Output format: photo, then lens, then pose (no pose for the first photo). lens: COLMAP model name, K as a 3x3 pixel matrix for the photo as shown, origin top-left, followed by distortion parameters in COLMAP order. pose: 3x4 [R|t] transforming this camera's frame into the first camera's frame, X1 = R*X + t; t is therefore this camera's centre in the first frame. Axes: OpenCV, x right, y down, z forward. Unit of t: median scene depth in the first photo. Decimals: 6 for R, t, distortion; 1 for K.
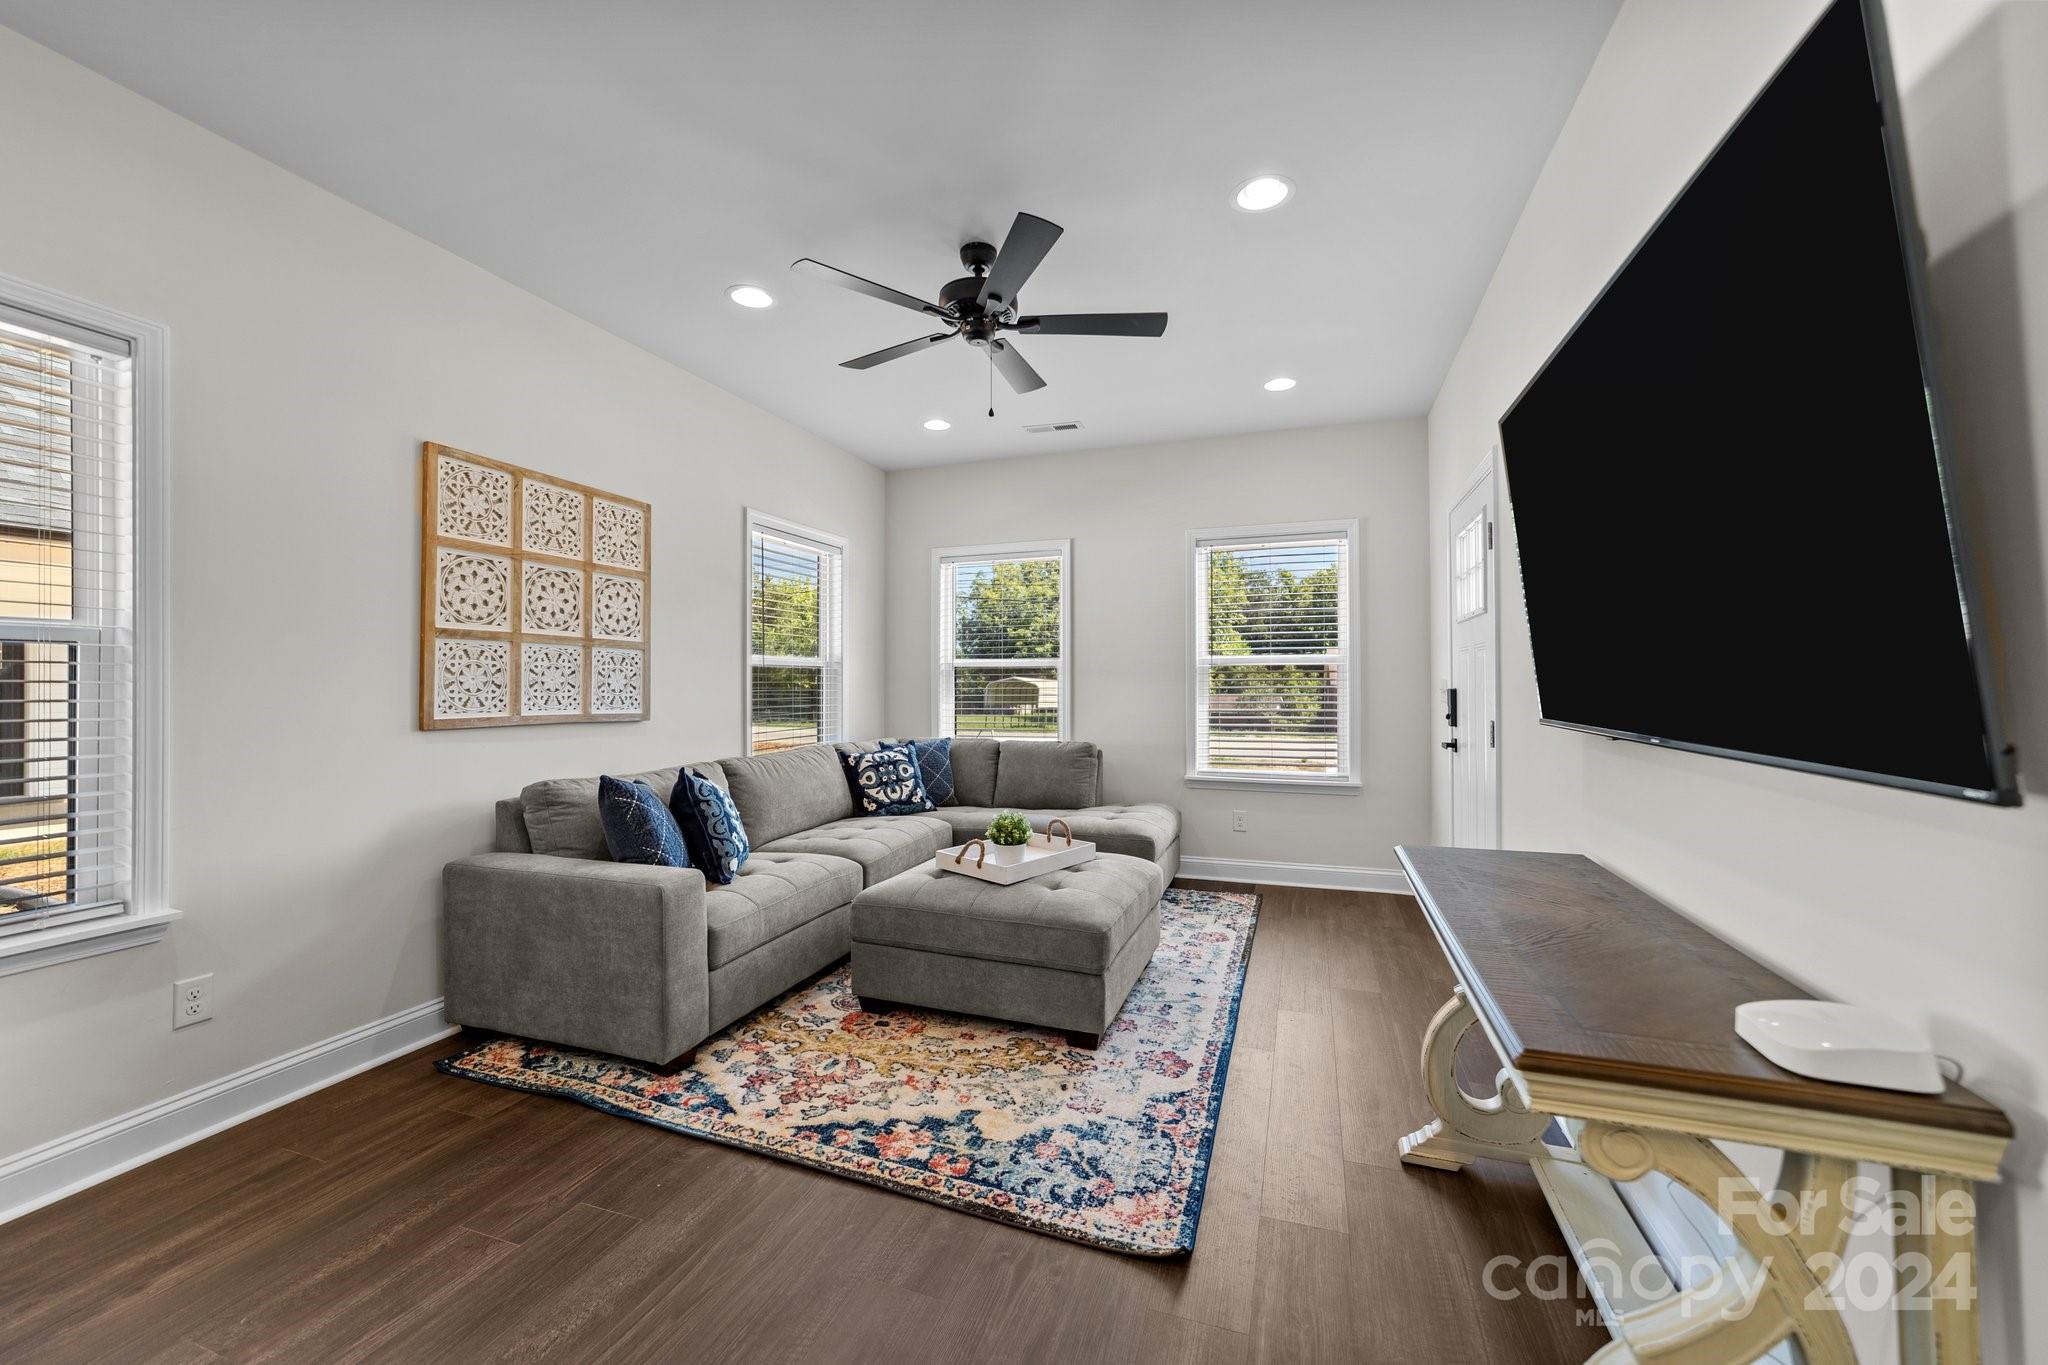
lens RADIAL K [[791.5, 0, 1029.4], [0, 791.5, 671.8], [0, 0, 1]] dist [-0.010265, 0.003939]
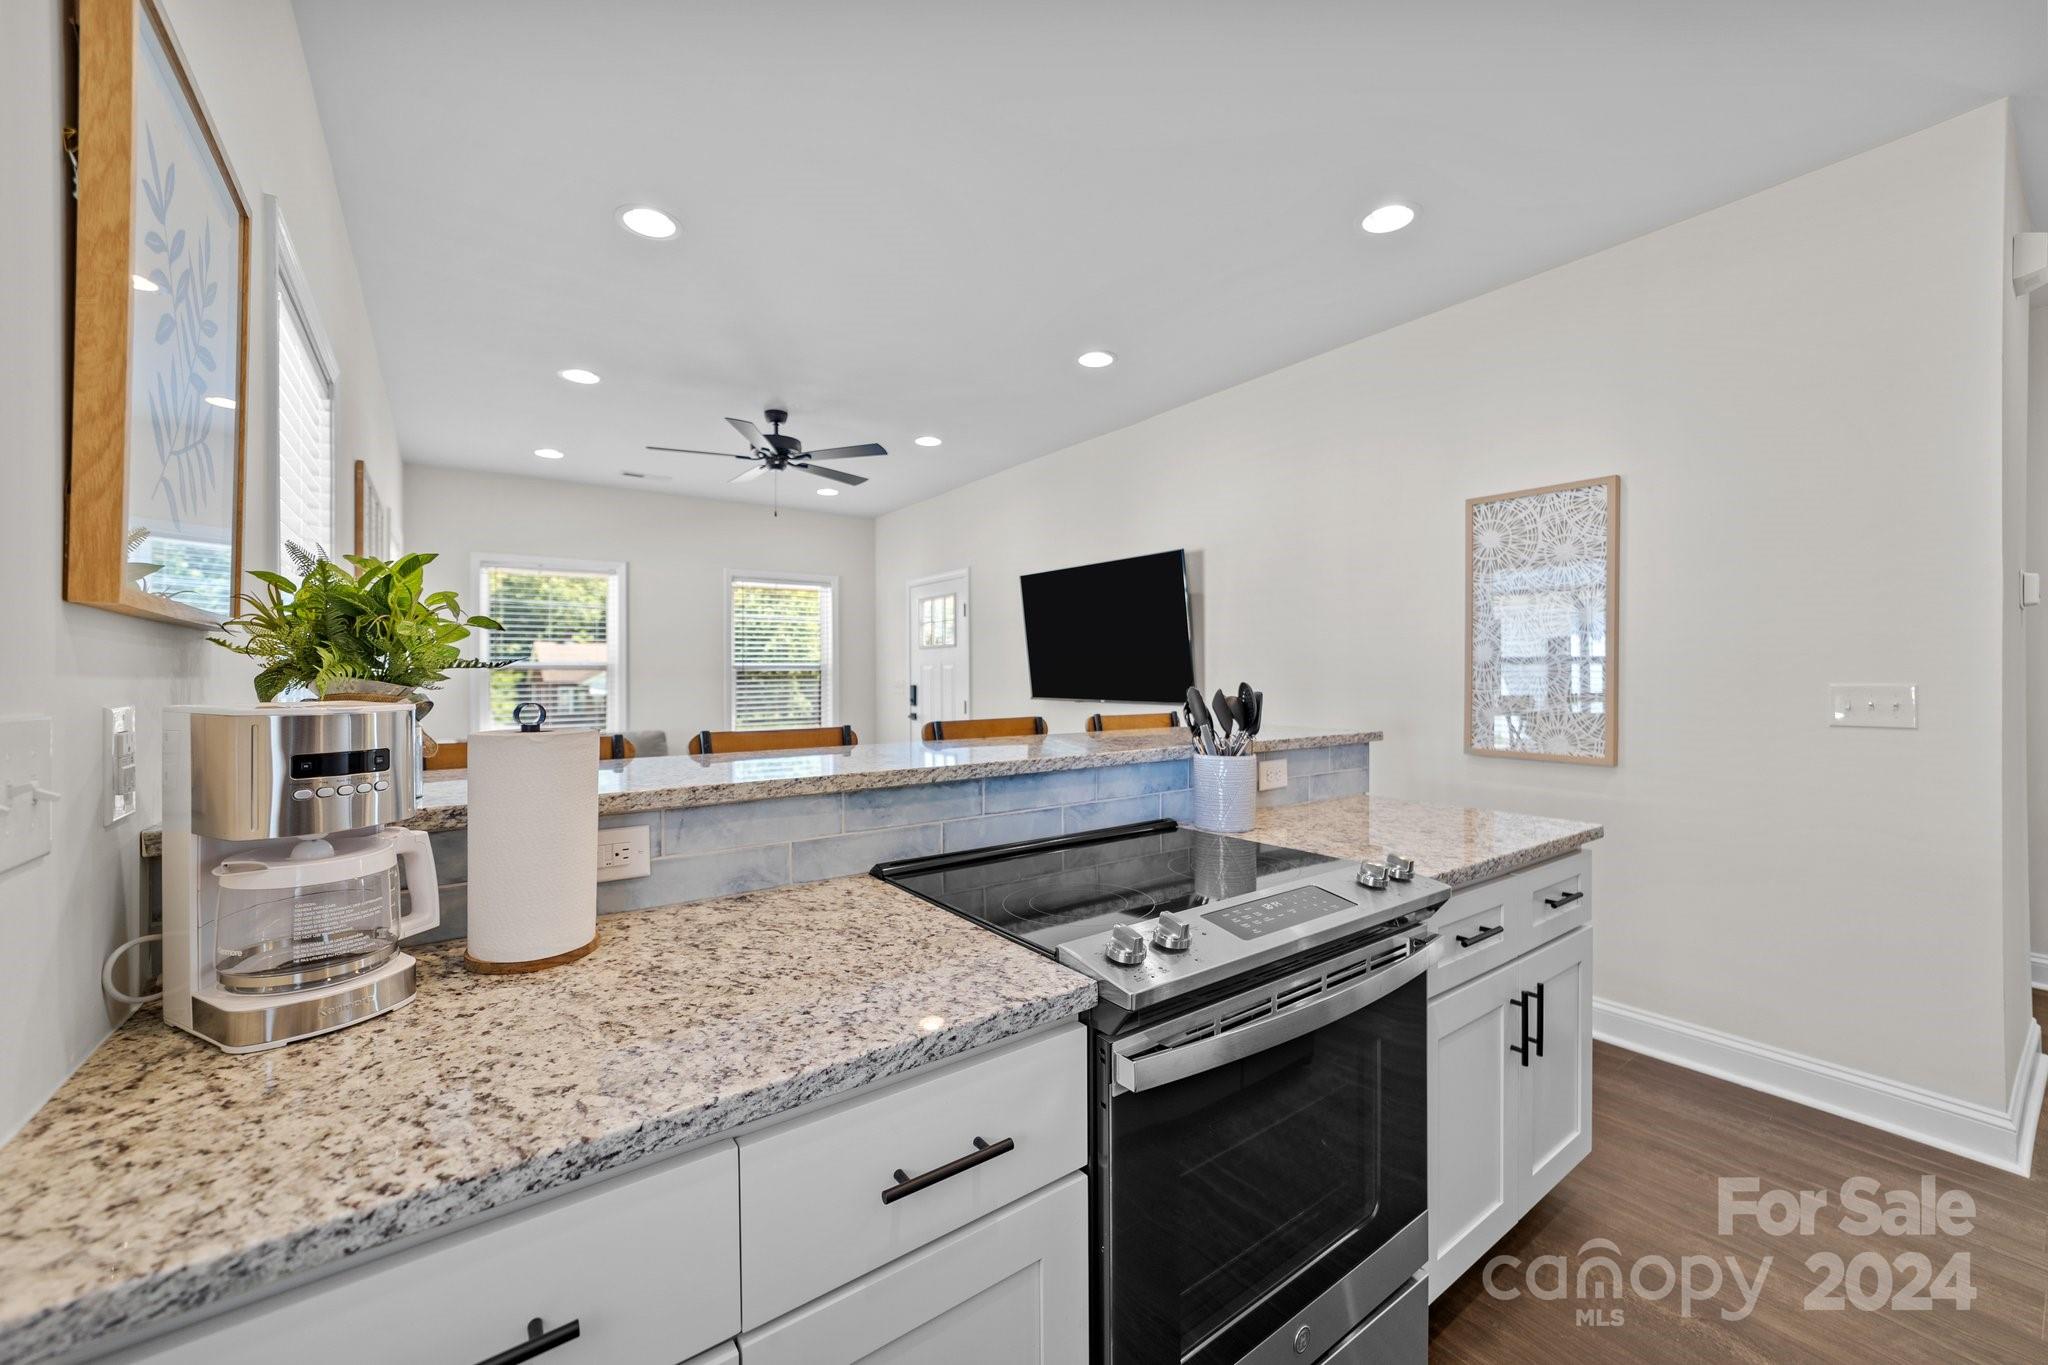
lens RADIAL K [[791.5, 0, 1036.7], [0, 791.5, 669.1], [0, 0, 1]] dist [-0.010265, 0.003939]
pose [[0.565417, 0.006769, 0.824777, -1.087818], [-0.008543, 0.999961, -0.002350, -0.019028], [-0.824761, -0.005717, 0.565453, -0.321357]]
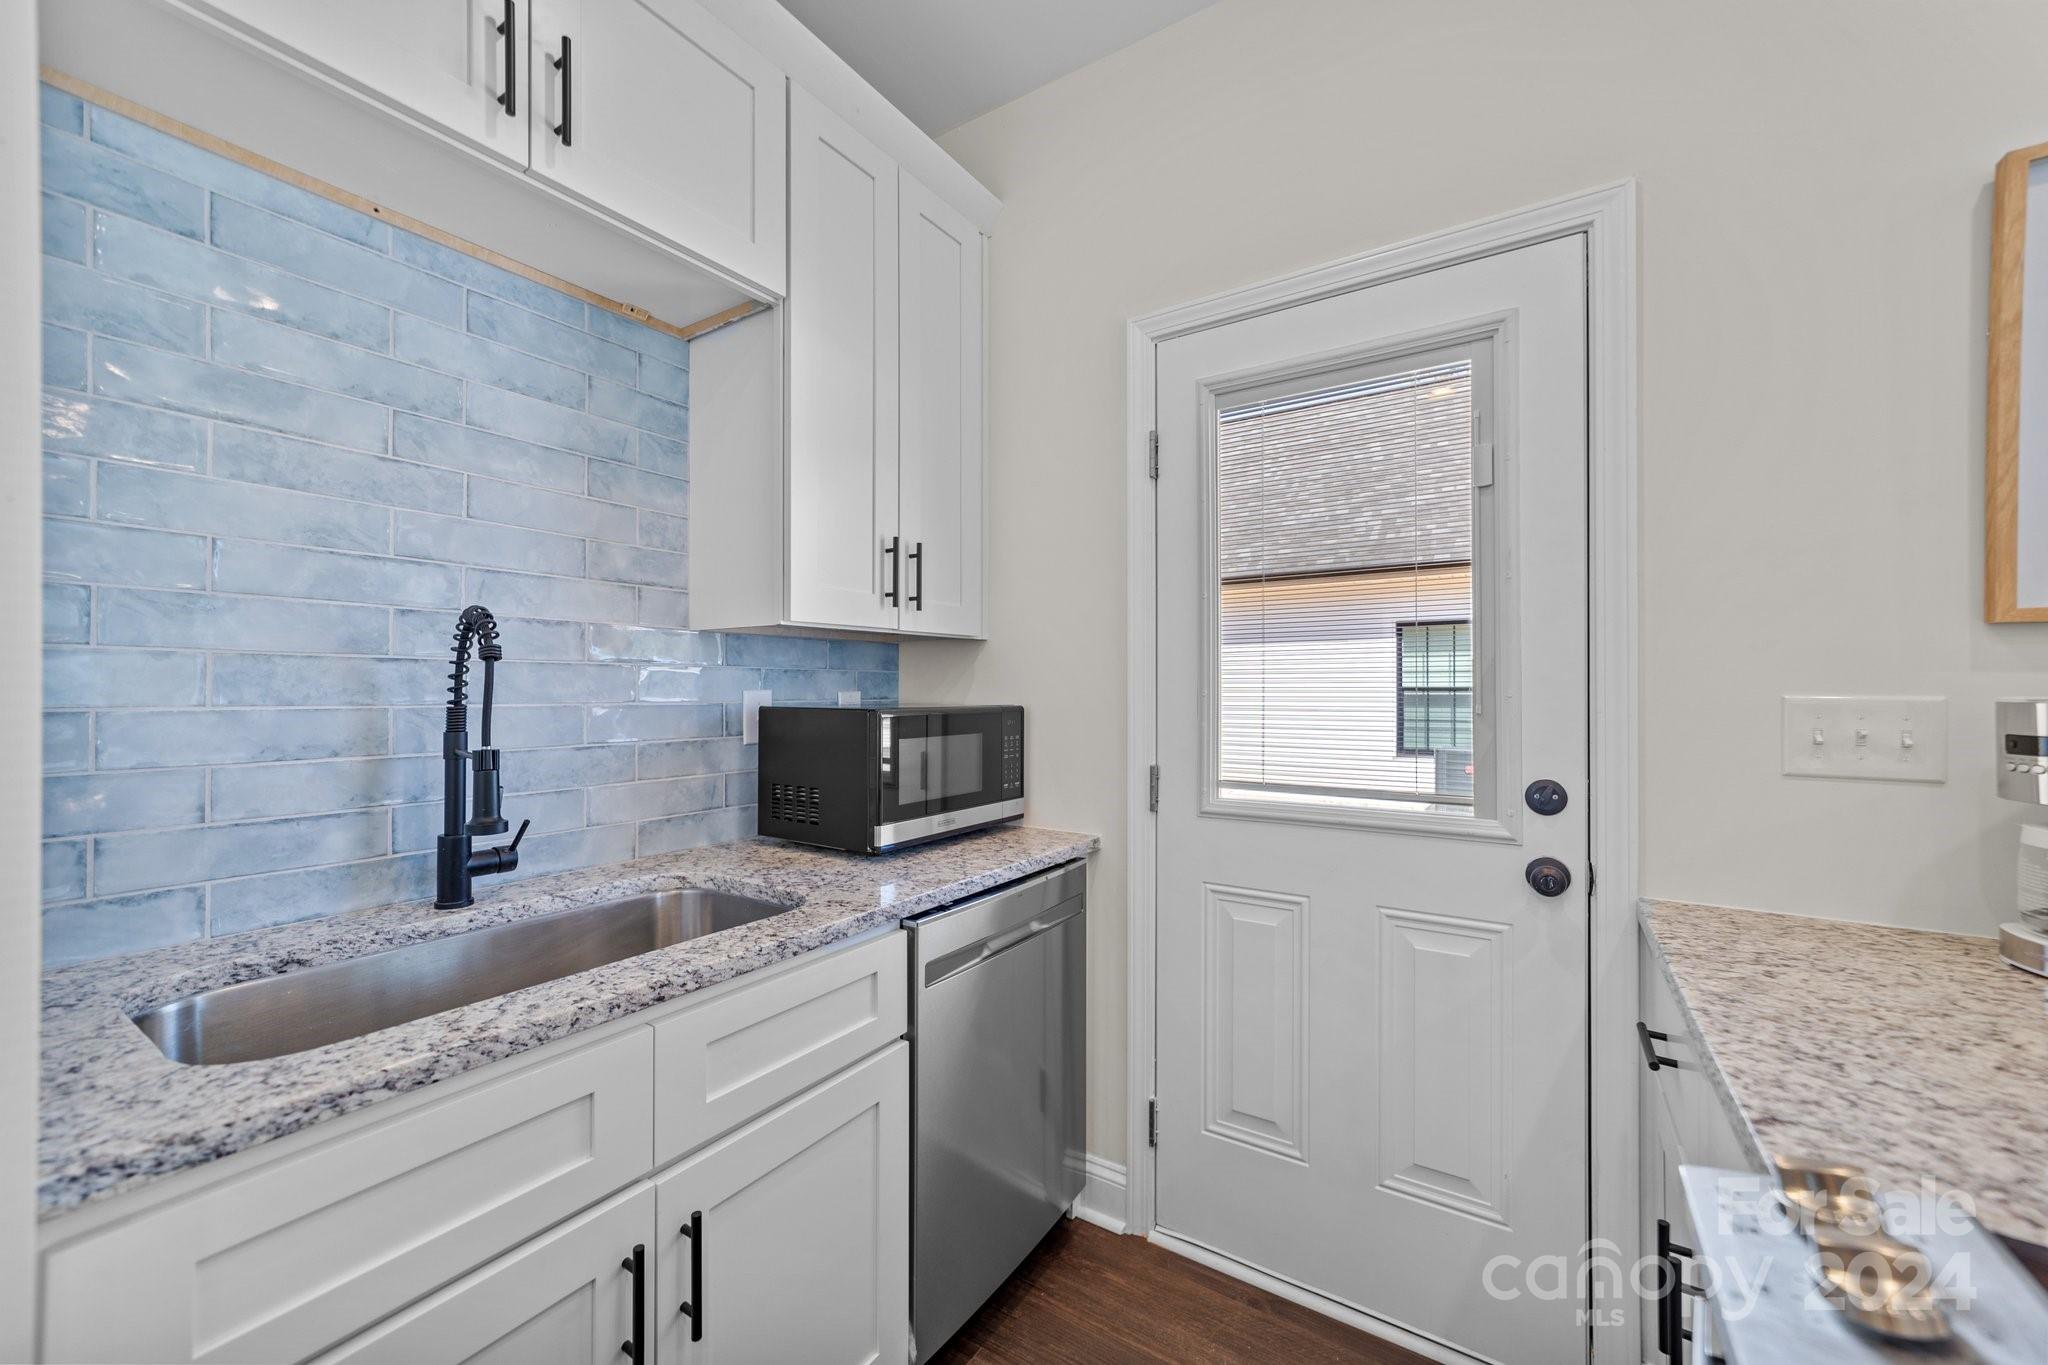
lens RADIAL K [[791.5, 0, 1022.6], [0, 791.5, 688.1], [0, 0, 1]] dist [-0.010265, 0.003939]
pose [[-0.245548, -0.000863, -0.969384, -0.546951], [0.011955, 0.999921, -0.003919, -0.010443], [0.969311, -0.012552, -0.245518, -0.282129]]
